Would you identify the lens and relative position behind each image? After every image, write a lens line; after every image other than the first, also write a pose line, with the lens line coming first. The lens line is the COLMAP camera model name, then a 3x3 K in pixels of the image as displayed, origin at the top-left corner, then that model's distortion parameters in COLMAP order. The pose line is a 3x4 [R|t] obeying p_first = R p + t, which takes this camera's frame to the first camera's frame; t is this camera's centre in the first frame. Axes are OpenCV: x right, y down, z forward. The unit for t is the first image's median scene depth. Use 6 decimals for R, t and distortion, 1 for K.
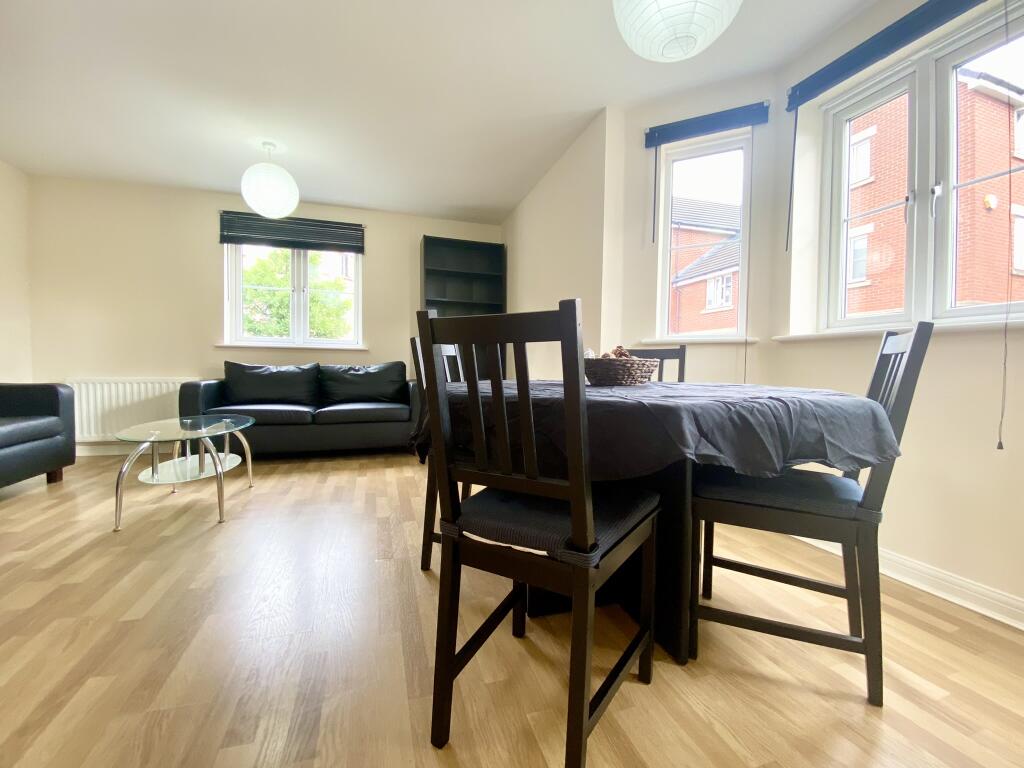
lens RADIAL K [[410.6, 0, 512.0], [0, 410.6, 384.0], [0, 0, 1]] dist [-0.000778, -0.000243]
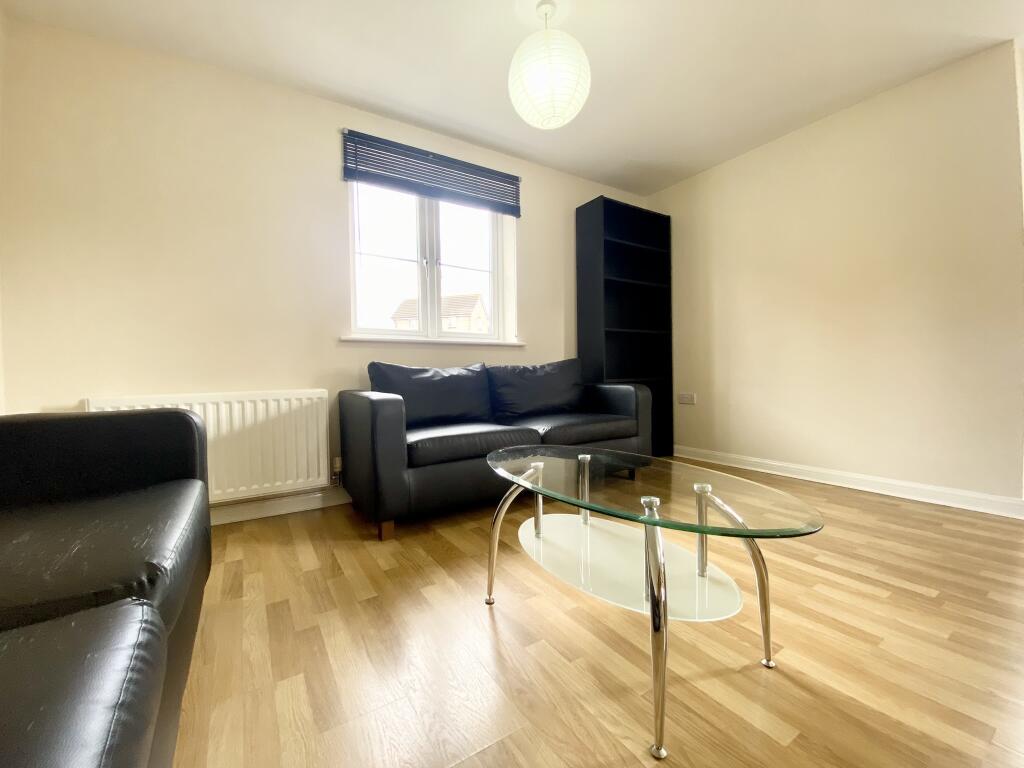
lens RADIAL K [[410.6, 0, 512.0], [0, 410.6, 384.0], [0, 0, 1]] dist [-0.000778, -0.000243]
pose [[0.965123, -0.040334, 0.258669, -0.626753], [0.047300, 0.998665, -0.020760, 0.001878], [-0.257487, 0.032271, 0.965743, 0.318028]]
